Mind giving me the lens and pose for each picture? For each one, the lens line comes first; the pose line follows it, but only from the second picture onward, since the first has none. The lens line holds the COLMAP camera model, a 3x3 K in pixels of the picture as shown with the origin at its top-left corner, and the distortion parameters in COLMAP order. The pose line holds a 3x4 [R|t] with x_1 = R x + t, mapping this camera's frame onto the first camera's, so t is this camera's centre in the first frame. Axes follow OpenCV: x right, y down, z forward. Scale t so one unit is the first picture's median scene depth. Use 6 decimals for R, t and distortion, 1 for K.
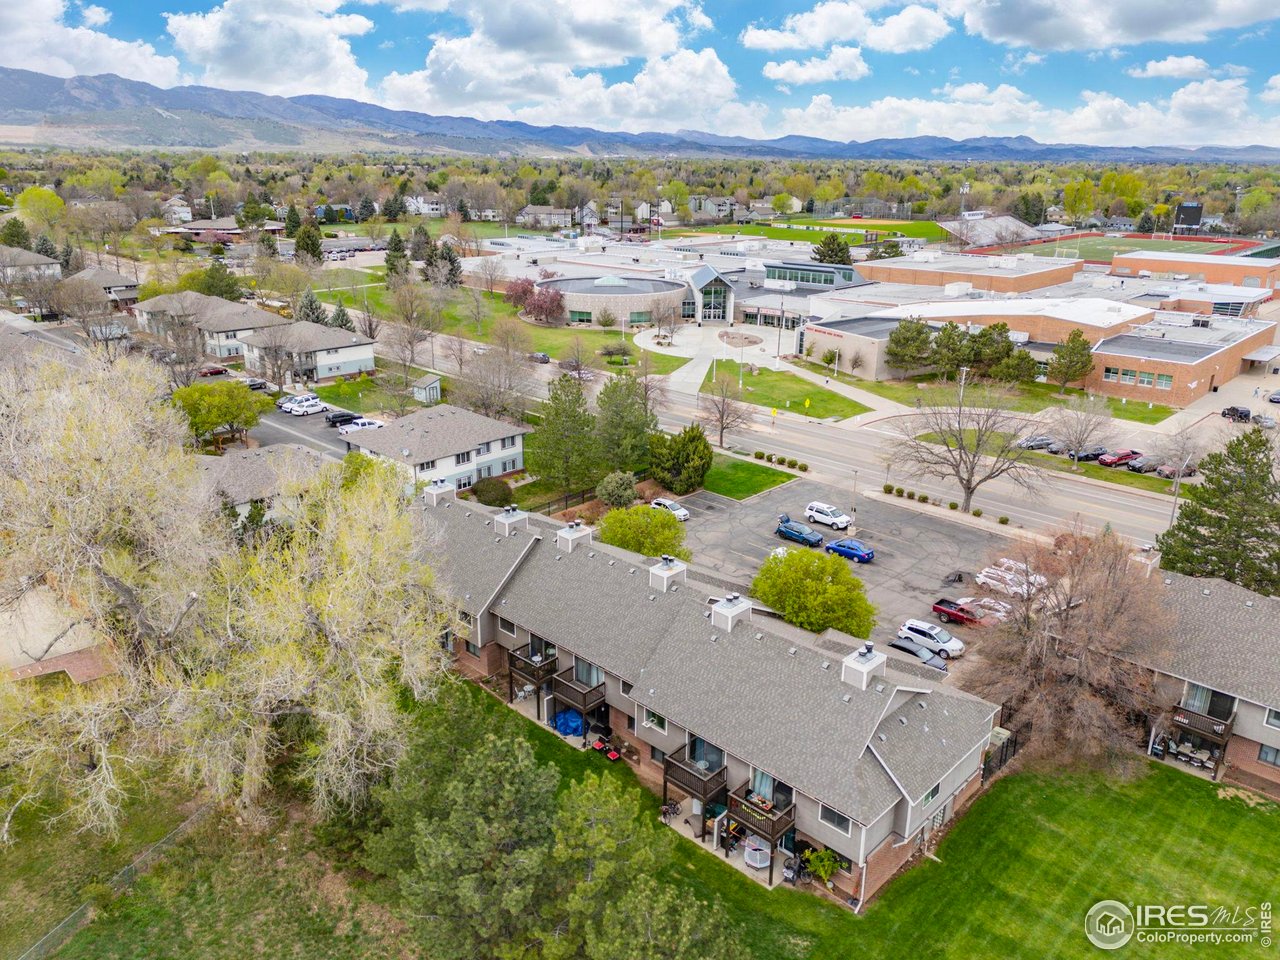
lens RADIAL K [[940.5, 0, 640.4], [0, 940.5, 452.5], [0, 0, 1]] dist [0.004322, 0.002455]
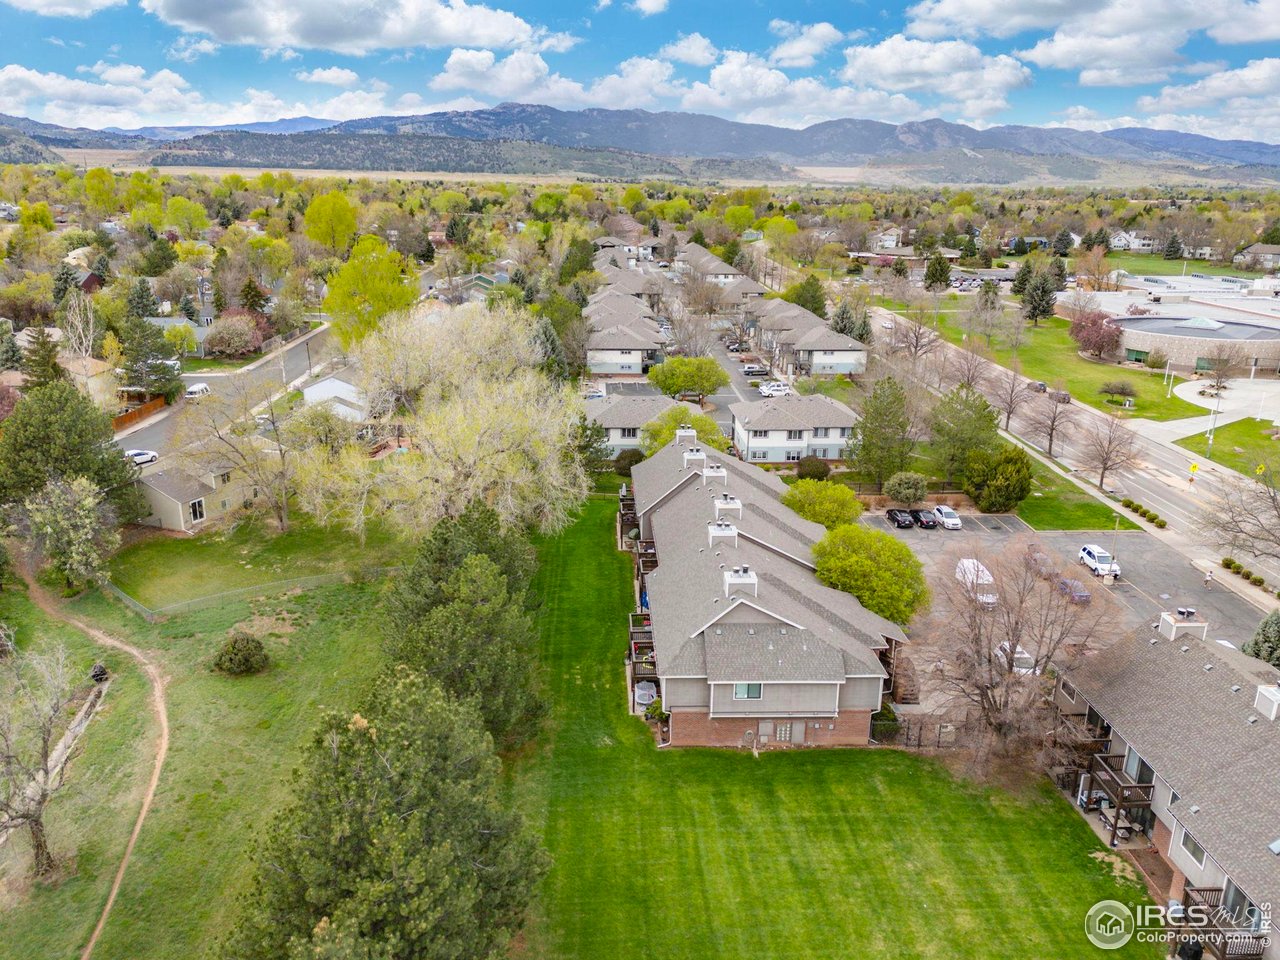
lens RADIAL K [[908.1, 0, 640.0], [0, 908.1, 480.0], [0, 0, 1]] dist [0.170437, -0.164828]
pose [[0.723269, 0.211037, -0.657529, 0.389382], [-0.215835, 0.973541, 0.075048, 0.015367], [0.655970, 0.087638, 0.749682, 0.016546]]
